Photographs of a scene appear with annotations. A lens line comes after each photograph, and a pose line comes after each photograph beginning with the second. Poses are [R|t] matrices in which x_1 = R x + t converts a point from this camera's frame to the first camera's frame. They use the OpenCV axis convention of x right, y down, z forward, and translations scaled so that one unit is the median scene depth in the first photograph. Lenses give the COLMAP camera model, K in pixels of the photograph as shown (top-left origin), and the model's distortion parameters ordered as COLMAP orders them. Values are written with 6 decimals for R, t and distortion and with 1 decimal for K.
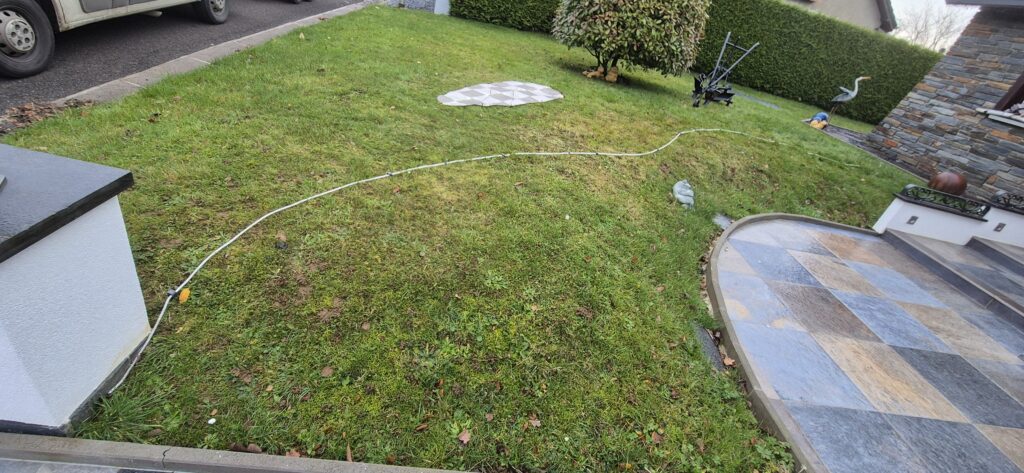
lens RADIAL K [[412.2, 0, 513.4], [0, 412.2, 236.8], [0, 0, 1]] dist [0.002217, 0.000078]
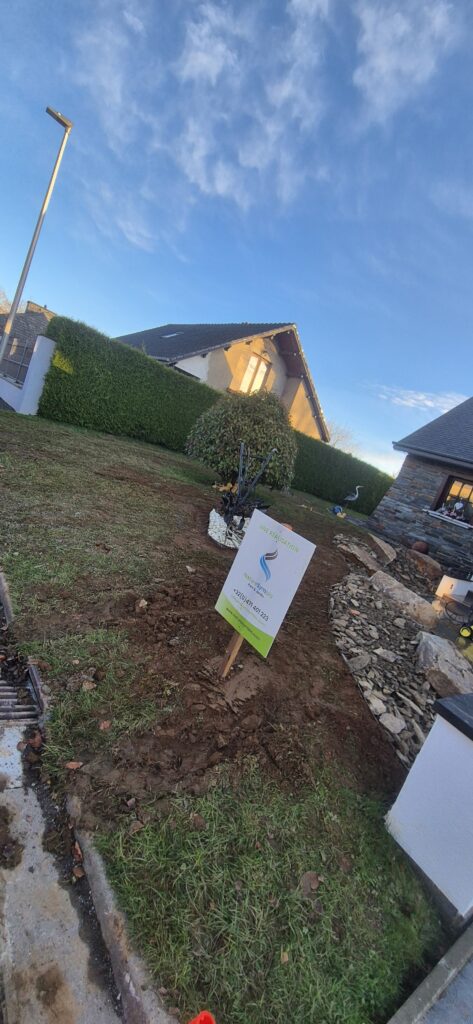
lens RADIAL K [[412.2, 0, 233.5], [0, 412.2, 507.9], [0, 0, 1]] dist [0.002217, 0.000078]
pose [[0.833395, -0.034717, 0.551587, -0.501545], [0.149484, 0.974986, -0.164490, -0.143385], [-0.532079, 0.219538, 0.817738, -0.006993]]
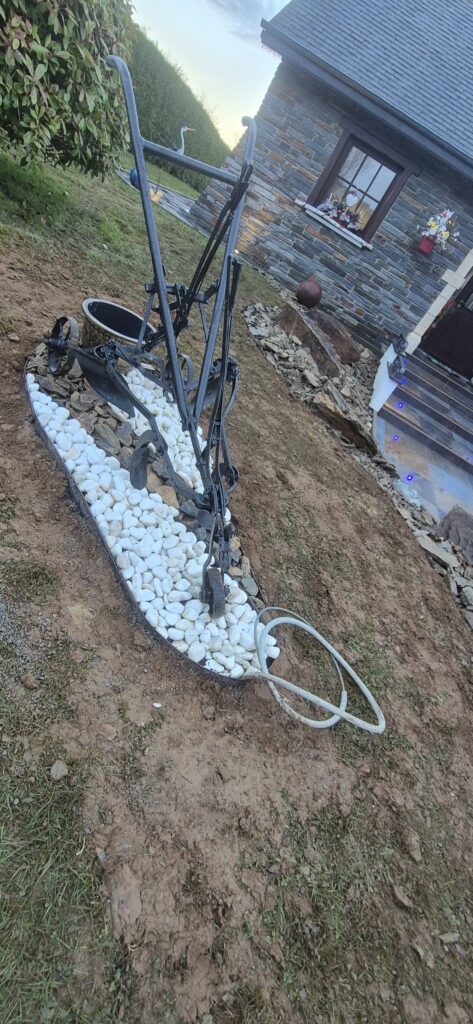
lens RADIAL K [[488.9, 0, 235.7], [0, 488.9, 510.3], [0, 0, 1]] dist [0.005413, 0.000449]
pose [[0.397740, -0.568038, 0.720511, -0.238373], [0.102686, 0.807925, 0.580269, -0.397048], [-0.911734, -0.156810, 0.379673, 0.542378]]
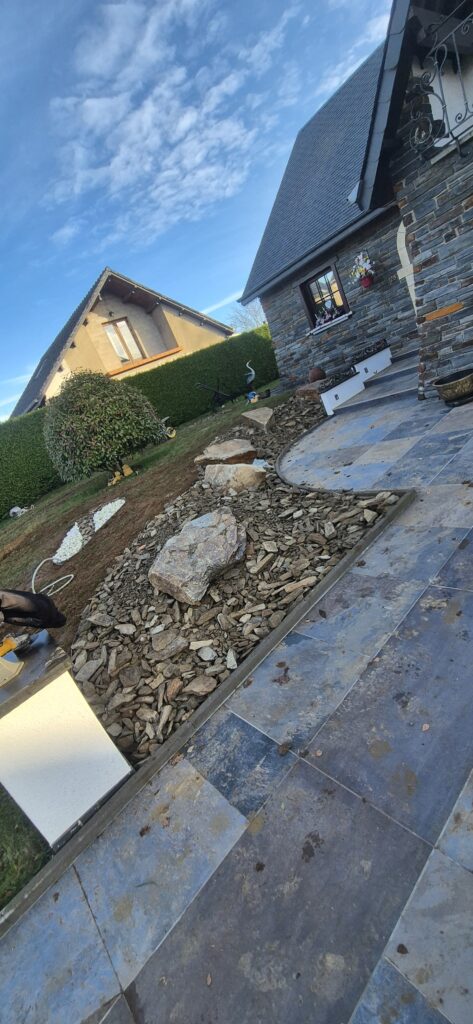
lens RADIAL K [[412.2, 0, 234.8], [0, 412.2, 511.7], [0, 0, 1]] dist [0.002217, 0.000078]
pose [[0.606725, -0.689128, 0.396216, -0.153257], [0.773428, 0.626867, -0.094057, 0.057335], [-0.183557, 0.363512, 0.913327, -0.162377]]
